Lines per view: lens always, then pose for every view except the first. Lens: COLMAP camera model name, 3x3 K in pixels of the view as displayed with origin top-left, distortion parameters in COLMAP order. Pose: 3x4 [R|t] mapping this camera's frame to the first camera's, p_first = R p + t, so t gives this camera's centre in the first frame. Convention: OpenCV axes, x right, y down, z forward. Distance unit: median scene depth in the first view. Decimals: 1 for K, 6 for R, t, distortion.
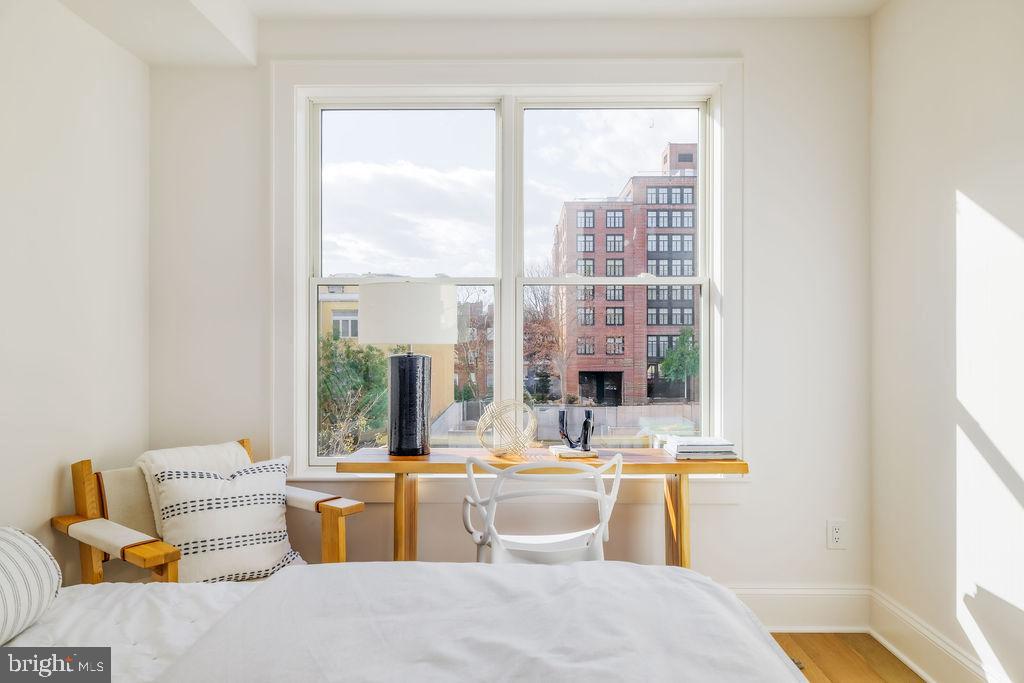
lens RADIAL K [[709.3, 0, 522.3], [0, 709.3, 349.2], [0, 0, 1]] dist [0.006390, -0.004019]
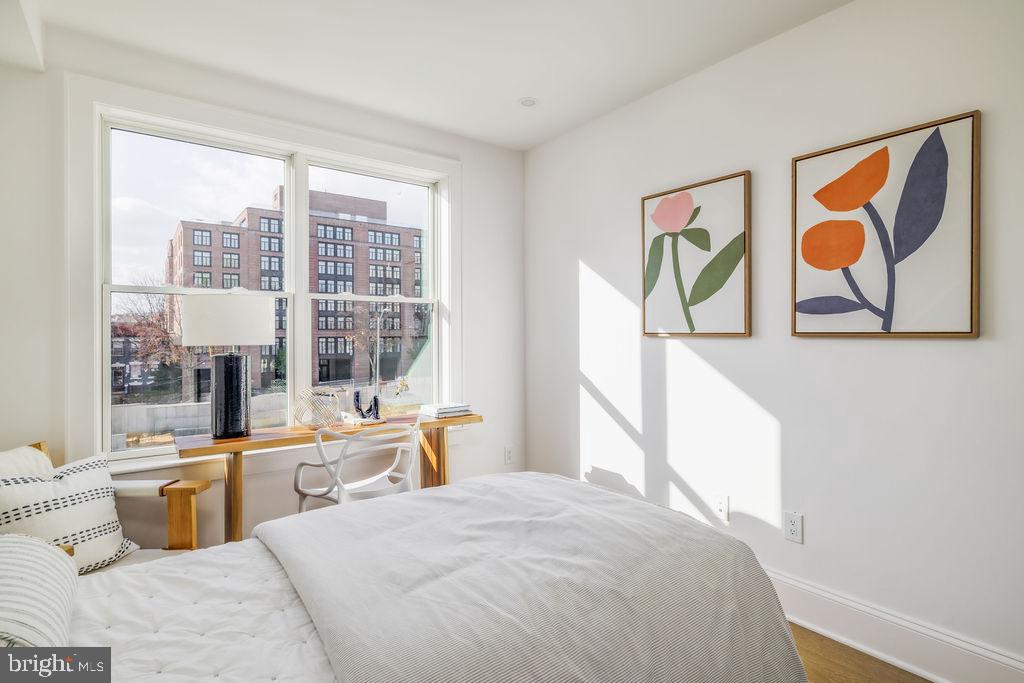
lens RADIAL K [[525.8, 0, 527.7], [0, 525.8, 345.2], [0, 0, 1]] dist [-0.004794, 0.000192]
pose [[0.783451, -0.013830, 0.621300, -0.320042], [0.016519, 0.999863, 0.001426, 0.000211], [-0.621234, 0.009146, 0.783571, -0.006669]]
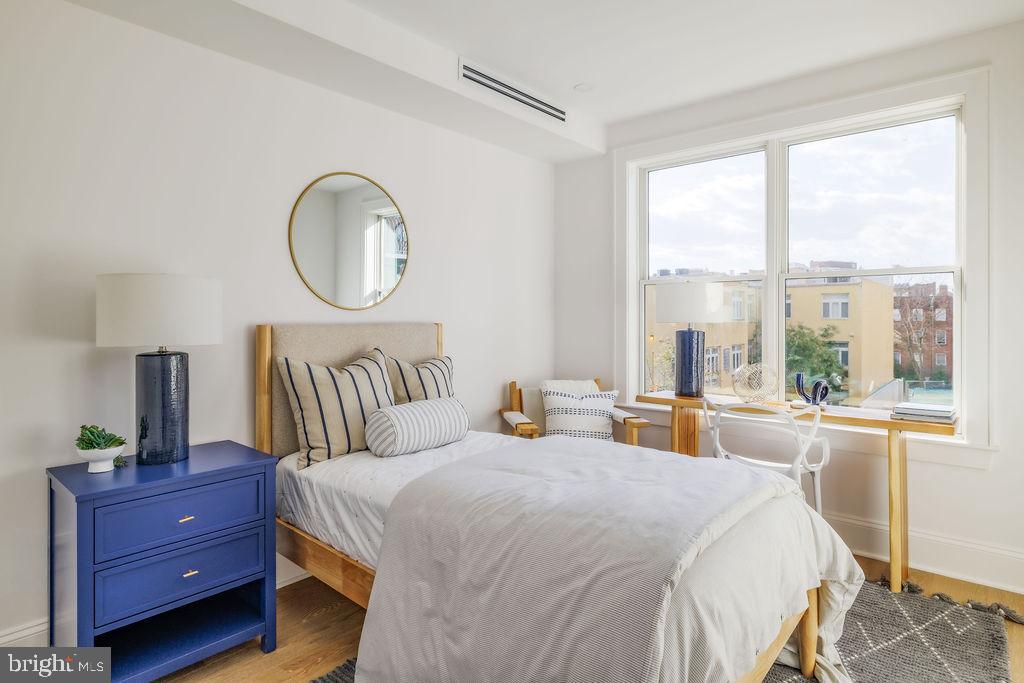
lens RADIAL K [[578.8, 0, 507.9], [0, 578.8, 330.0], [0, 0, 1]] dist [-0.001175, 0.000327]
pose [[0.757012, 0.013847, -0.653254, 0.351737], [-0.010847, 0.999904, 0.008626, 0.002528], [0.653310, 0.000556, 0.757090, -0.179196]]
